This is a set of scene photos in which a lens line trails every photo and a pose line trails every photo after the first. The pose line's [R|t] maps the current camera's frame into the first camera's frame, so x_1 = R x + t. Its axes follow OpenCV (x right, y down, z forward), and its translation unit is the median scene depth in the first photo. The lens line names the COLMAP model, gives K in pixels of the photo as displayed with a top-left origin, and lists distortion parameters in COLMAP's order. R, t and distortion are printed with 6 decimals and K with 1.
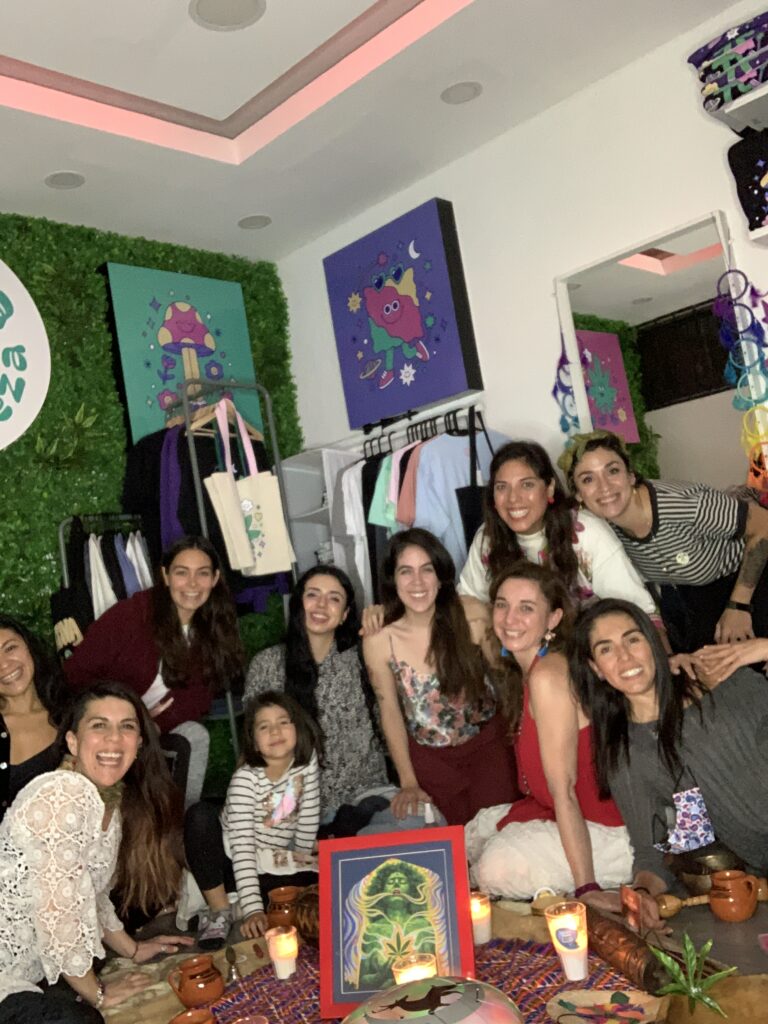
lens RADIAL K [[958.3, 0, 384.2], [0, 958.3, 512.8], [0, 0, 1]] dist [0.000995, 0.000000]
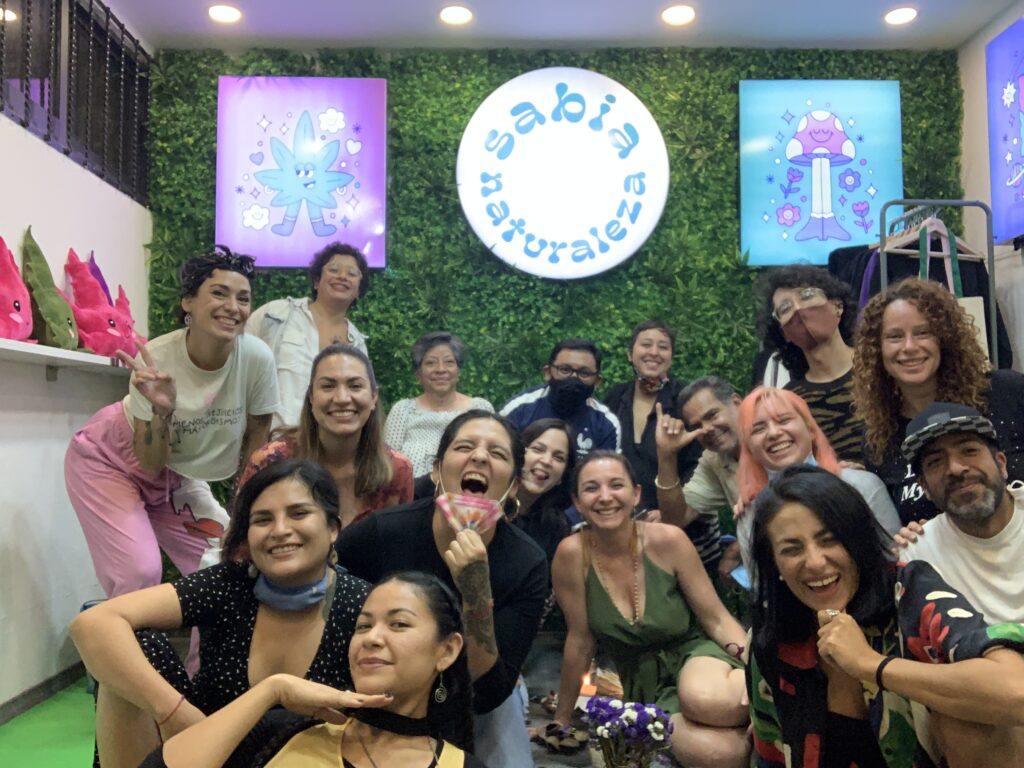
lens RADIAL K [[958.3, 0, 511.6], [0, 958.3, 382.7], [0, 0, 1]] dist [0.000995, 0.000000]
pose [[0.692428, 0.125009, -0.710574, 0.311442], [-0.037071, 0.989739, 0.137997, -0.070375], [0.720534, -0.069211, 0.689957, 0.082294]]
